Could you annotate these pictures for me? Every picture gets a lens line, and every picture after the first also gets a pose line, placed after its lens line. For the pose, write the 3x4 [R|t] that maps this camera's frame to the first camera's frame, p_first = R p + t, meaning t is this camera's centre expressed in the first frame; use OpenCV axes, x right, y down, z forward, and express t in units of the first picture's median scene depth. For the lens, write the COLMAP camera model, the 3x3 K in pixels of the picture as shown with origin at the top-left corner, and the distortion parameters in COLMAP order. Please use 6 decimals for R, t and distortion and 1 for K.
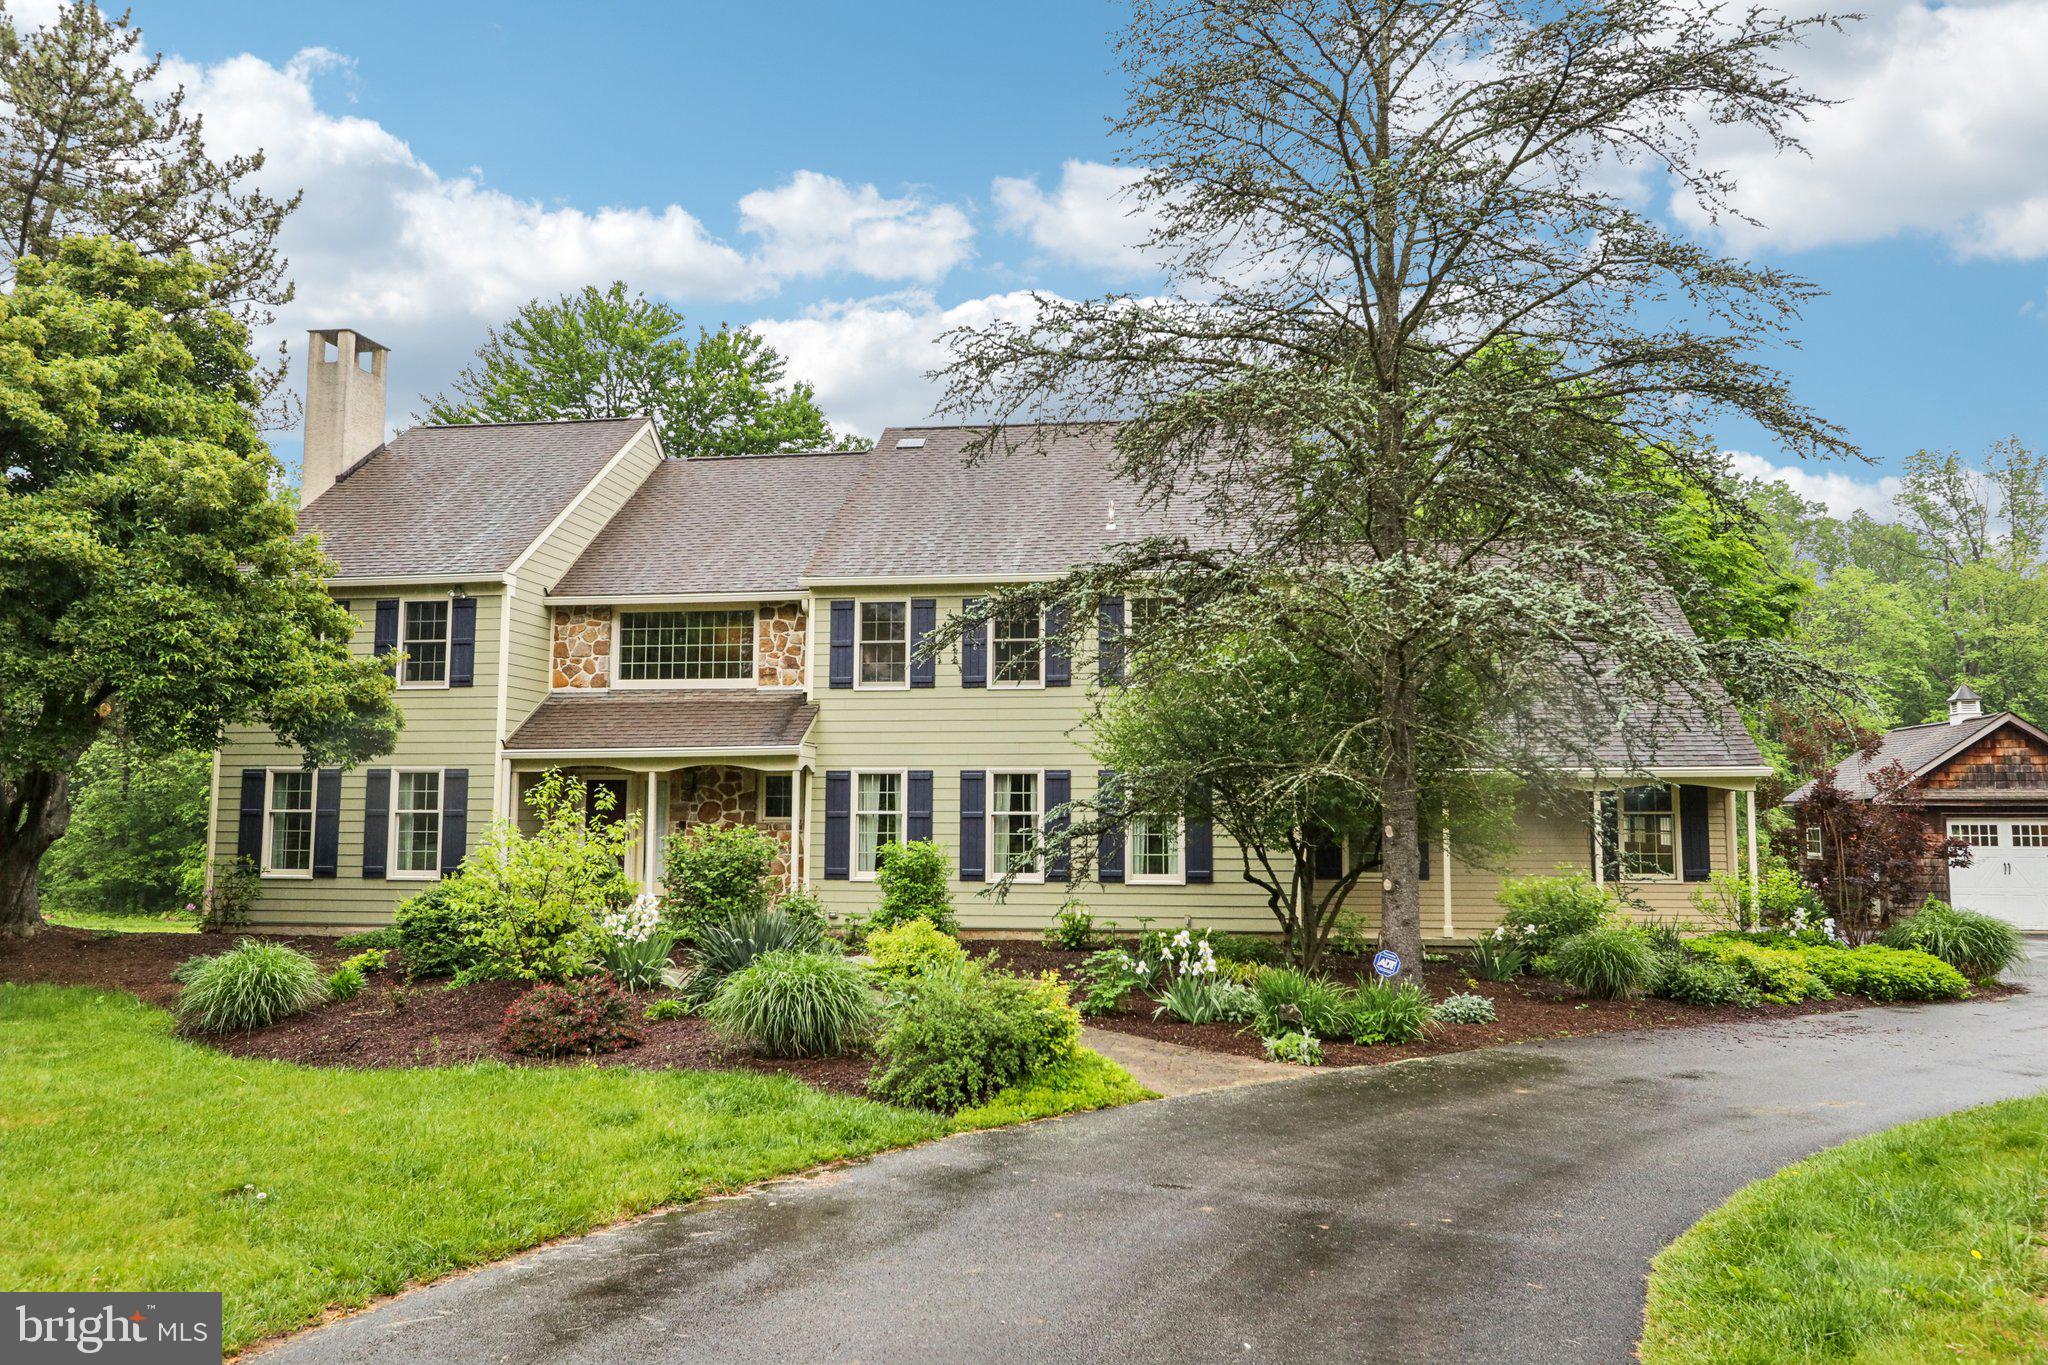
lens RADIAL K [[1515.3, 0, 1024.5], [0, 1515.3, 676.4], [0, 0, 1]] dist [-0.007308, -0.000803]
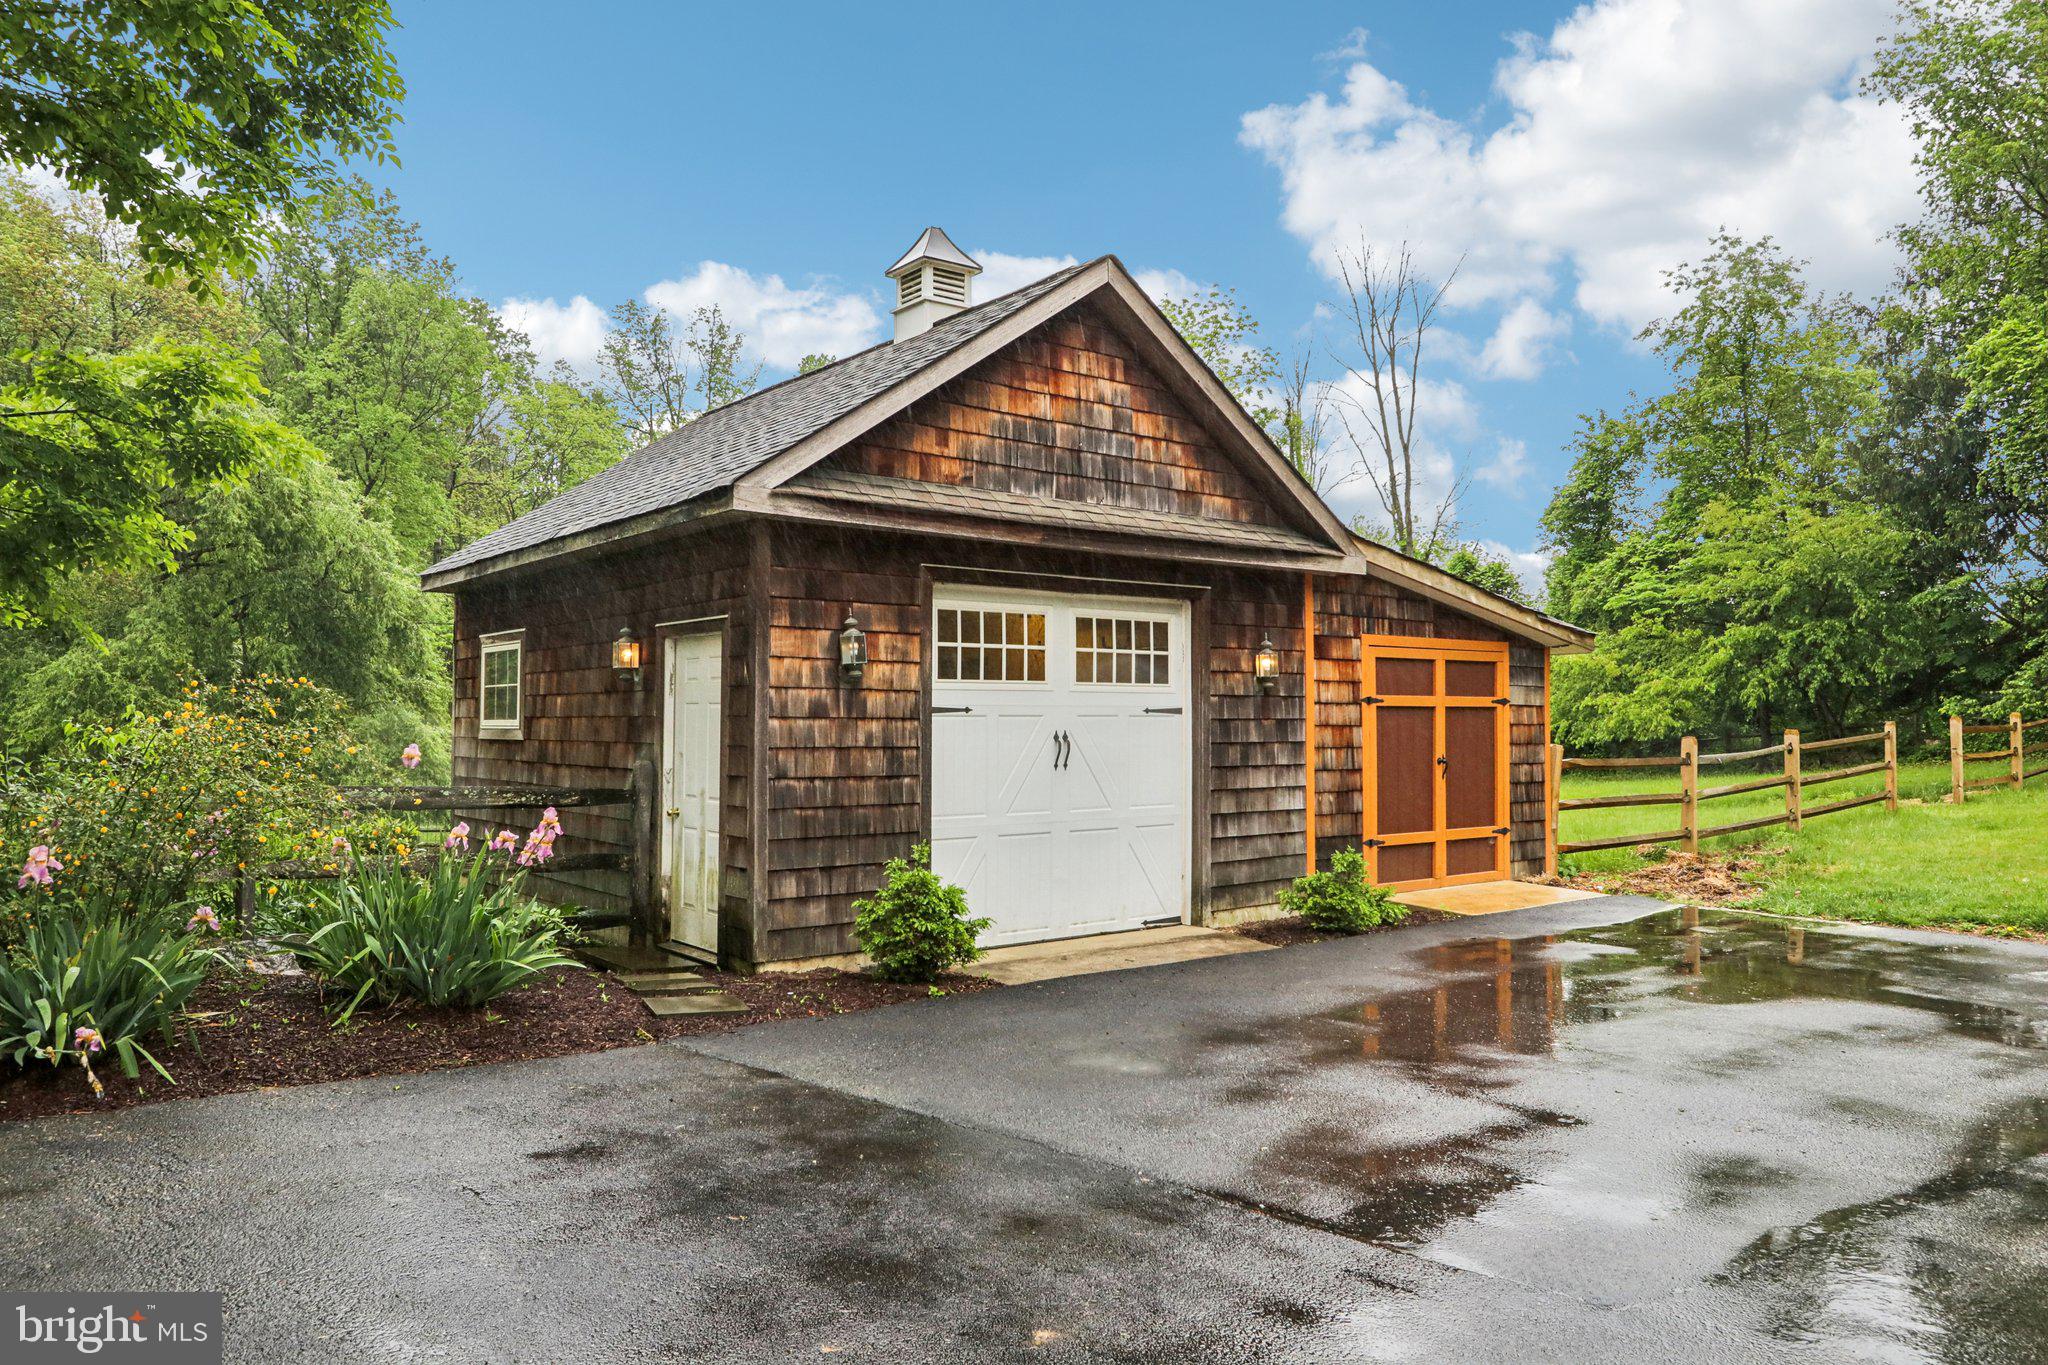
lens RADIAL K [[1407.7, 0, 1026.8], [0, 1407.7, 682.2], [0, 0, 1]] dist [-0.009090, -0.001512]
pose [[0.667750, 0.011663, 0.744294, 0.418741], [-0.060666, 0.997404, 0.038798, 0.101267], [-0.741909, -0.071061, 0.666724, 0.802552]]
